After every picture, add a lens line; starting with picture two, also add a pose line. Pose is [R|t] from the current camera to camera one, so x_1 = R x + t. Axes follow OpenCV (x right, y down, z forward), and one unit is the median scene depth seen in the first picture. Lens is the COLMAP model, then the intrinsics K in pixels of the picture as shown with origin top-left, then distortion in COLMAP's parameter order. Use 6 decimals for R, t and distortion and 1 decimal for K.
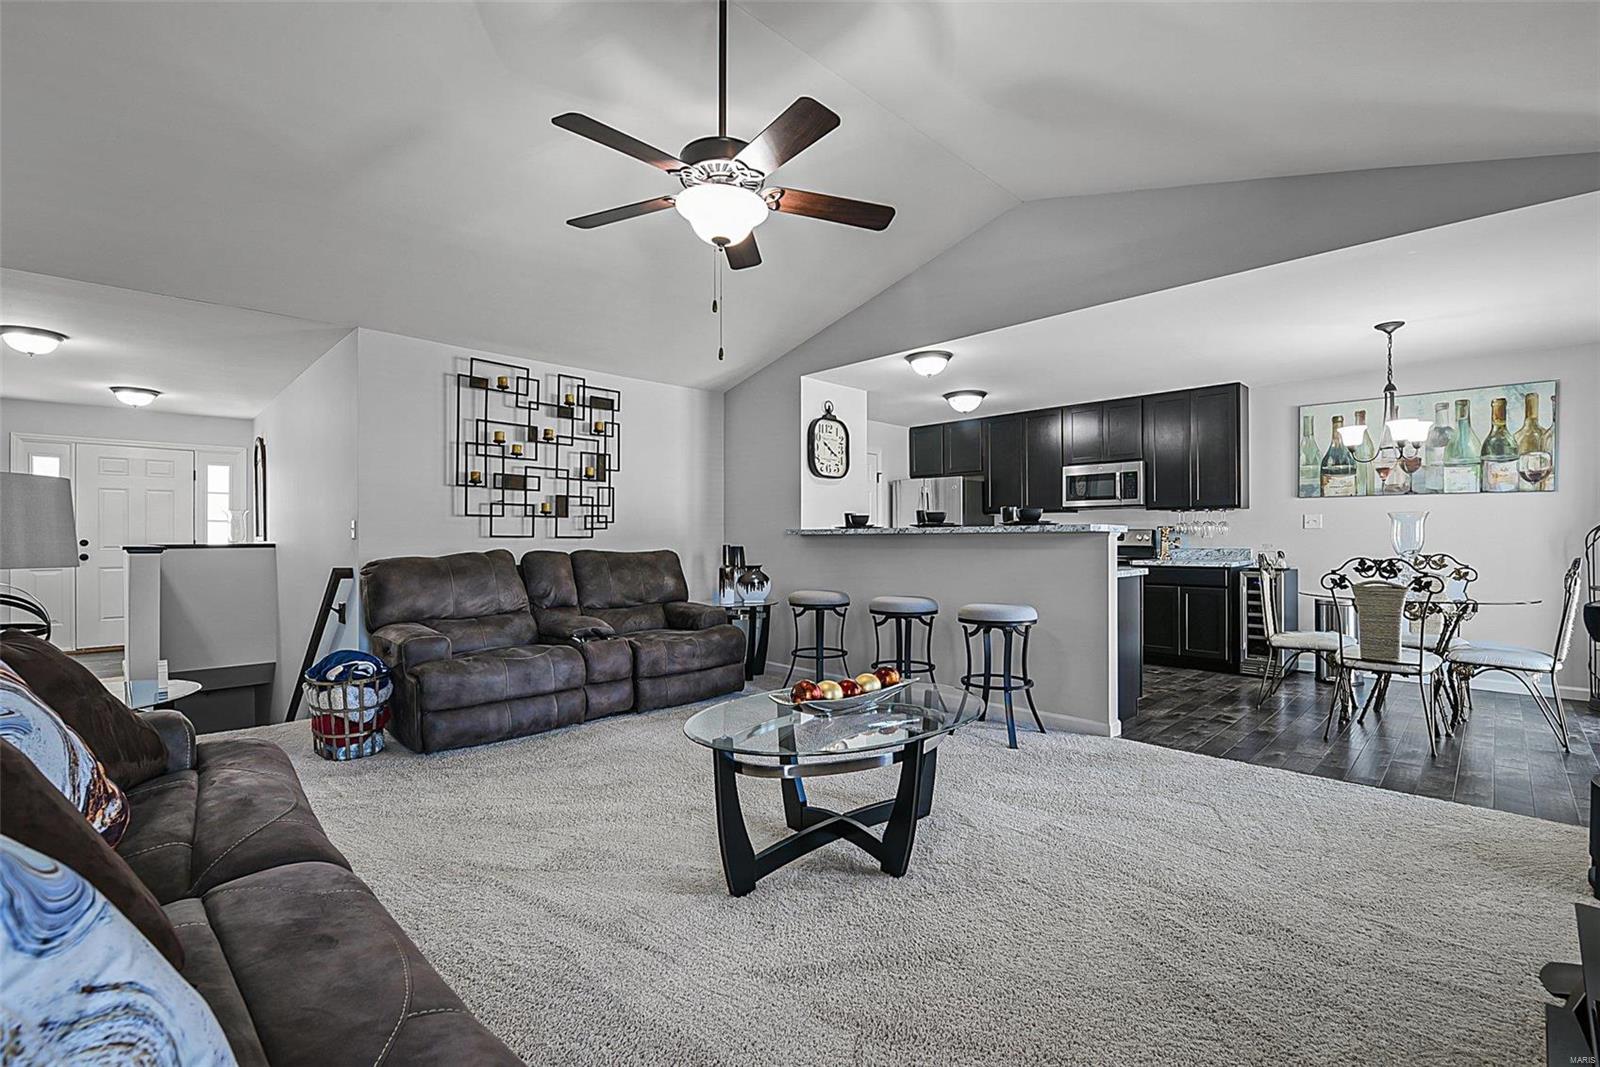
lens RADIAL K [[703.5, 0, 795.3], [0, 703.5, 536.1], [0, 0, 1]] dist [-0.002141, -0.008835]
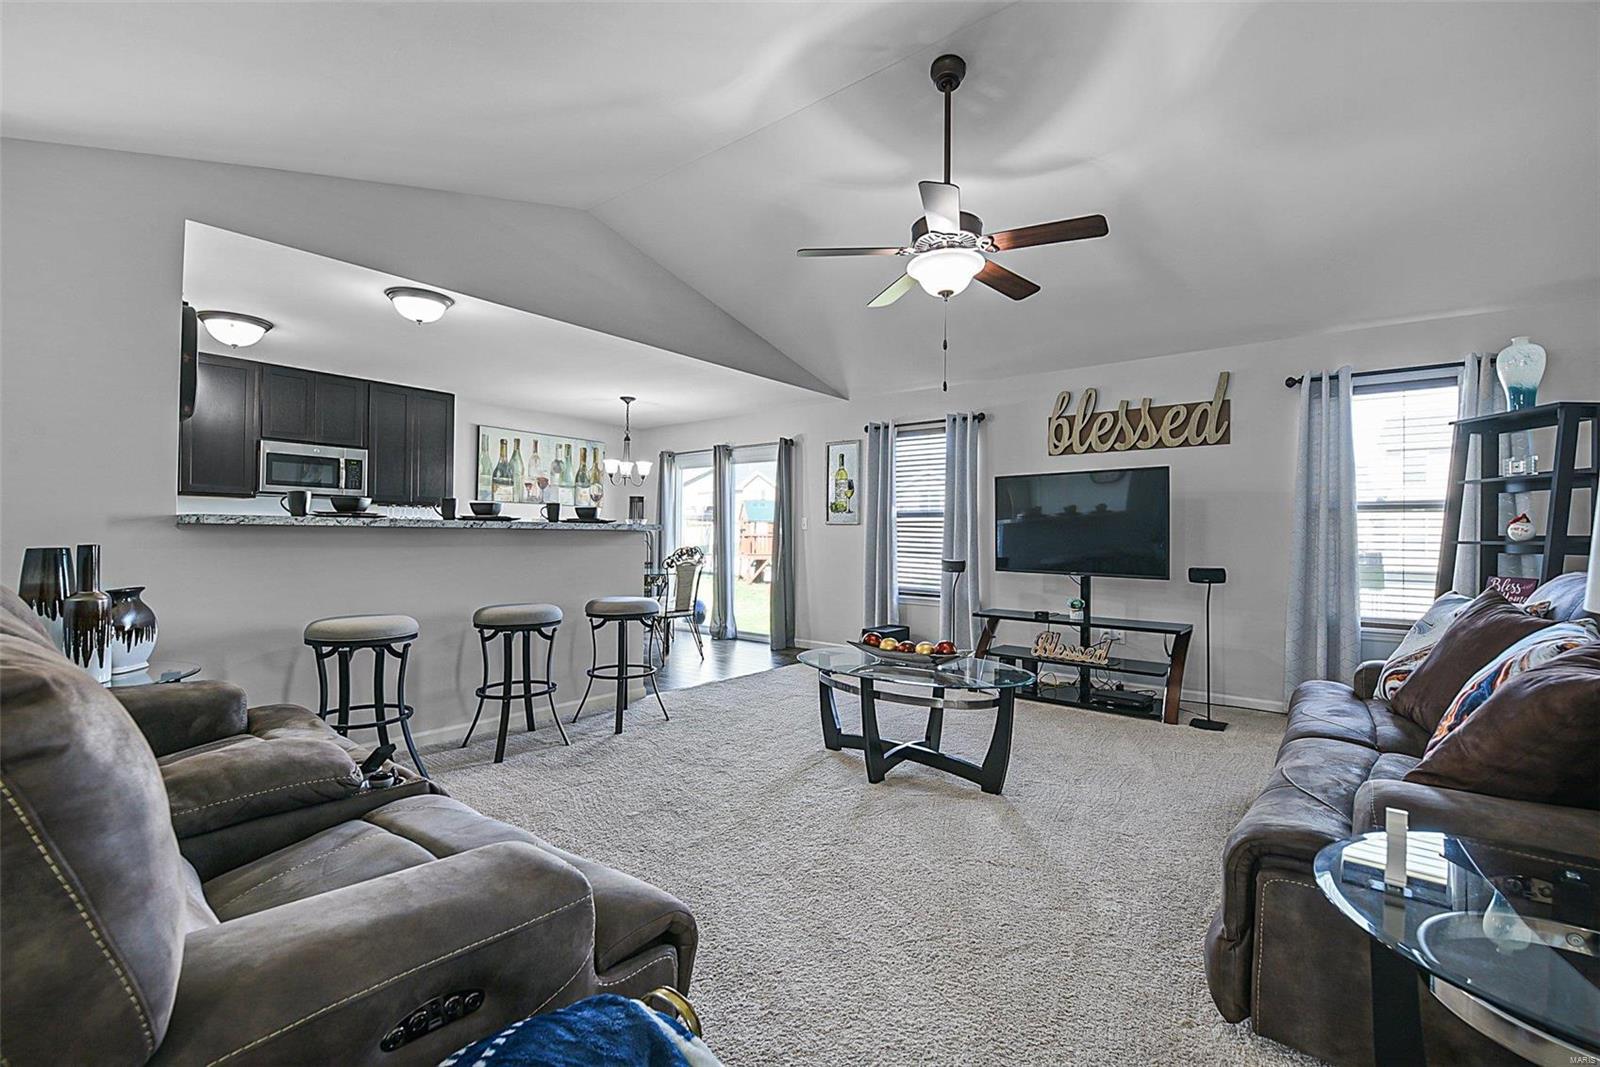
lens RADIAL K [[703.5, 0, 794.6], [0, 703.5, 524.2], [0, 0, 1]] dist [-0.002141, -0.008835]
pose [[-0.110472, 0.018199, 0.993713, -0.610189], [-0.013847, 0.999707, -0.019848, 0.002787], [-0.993783, -0.015953, -0.110187, 0.667444]]
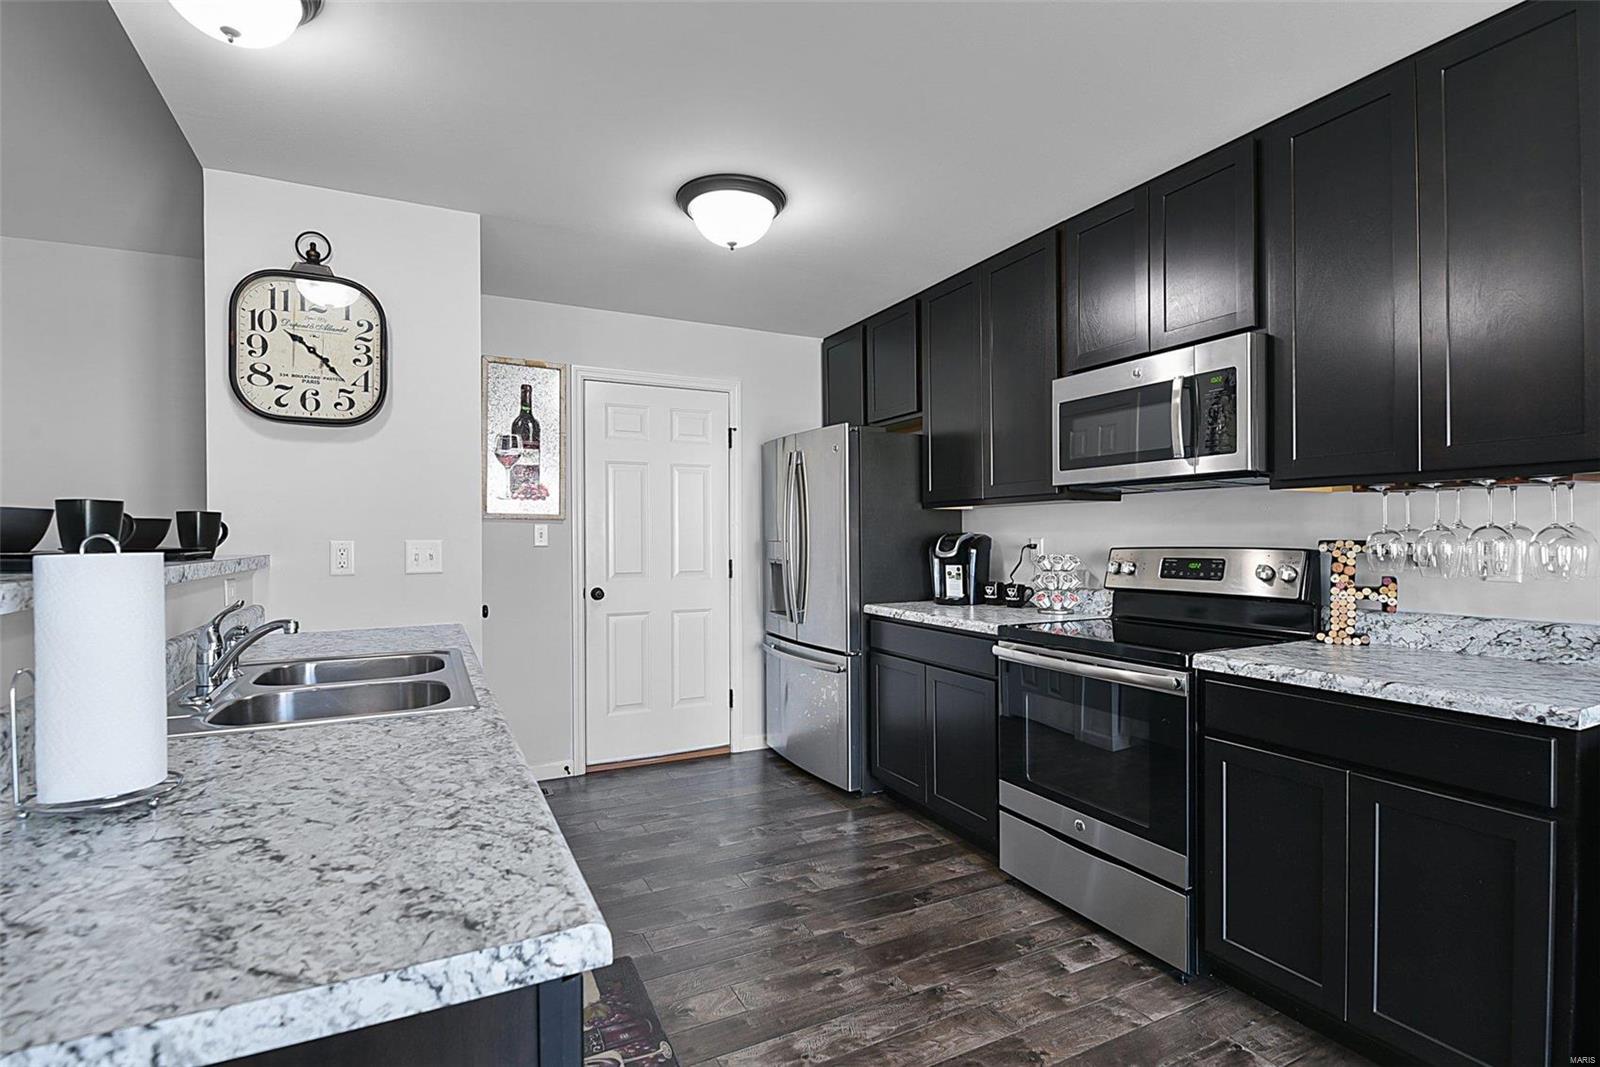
lens RADIAL K [[752.1, 0, 790.1], [0, 752.1, 540.0], [0, 0, 1]] dist [0.000787, -0.003490]
pose [[0.950935, -0.000546, -0.309392, 0.499813], [0.002830, 0.999972, 0.006934, -0.021030], [0.309379, -0.007469, 0.950909, 0.766900]]
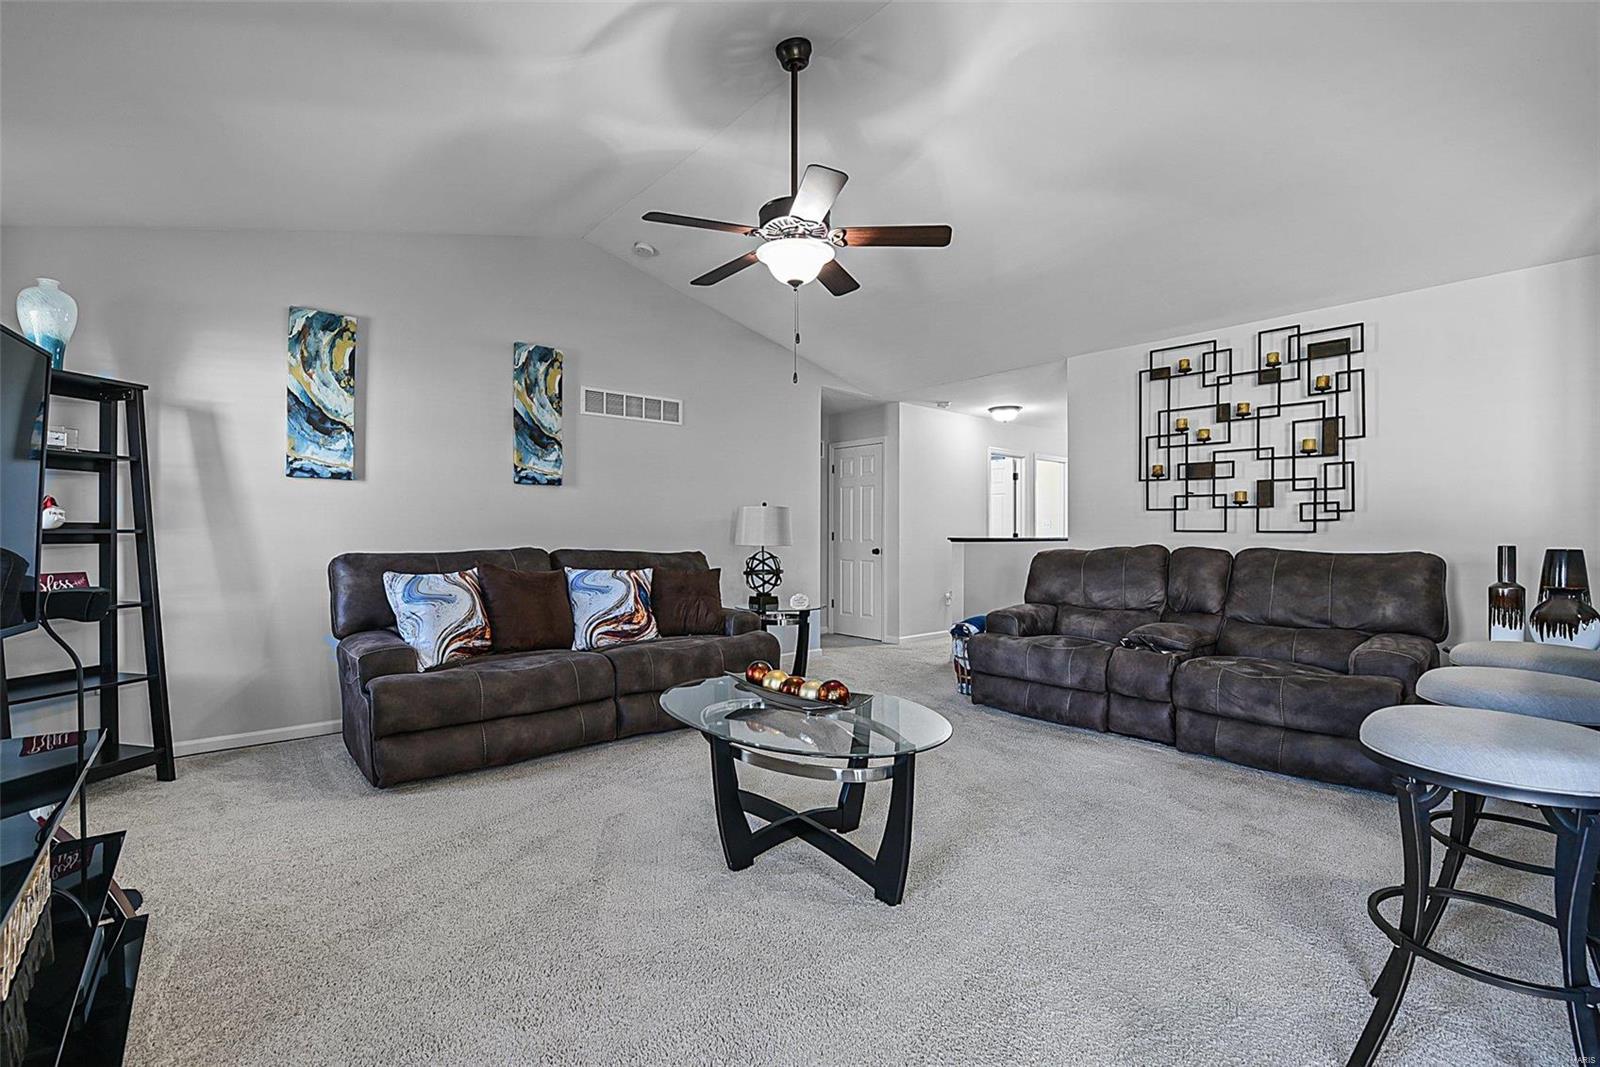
lens RADIAL K [[703.5, 0, 791.0], [0, 703.5, 535.3], [0, 0, 1]] dist [-0.002141, -0.008835]
pose [[-0.067559, 0.005857, -0.997698, 0.515290], [0.002841, 0.999980, 0.005678, -0.000609], [0.997711, -0.002451, -0.067574, 0.514474]]
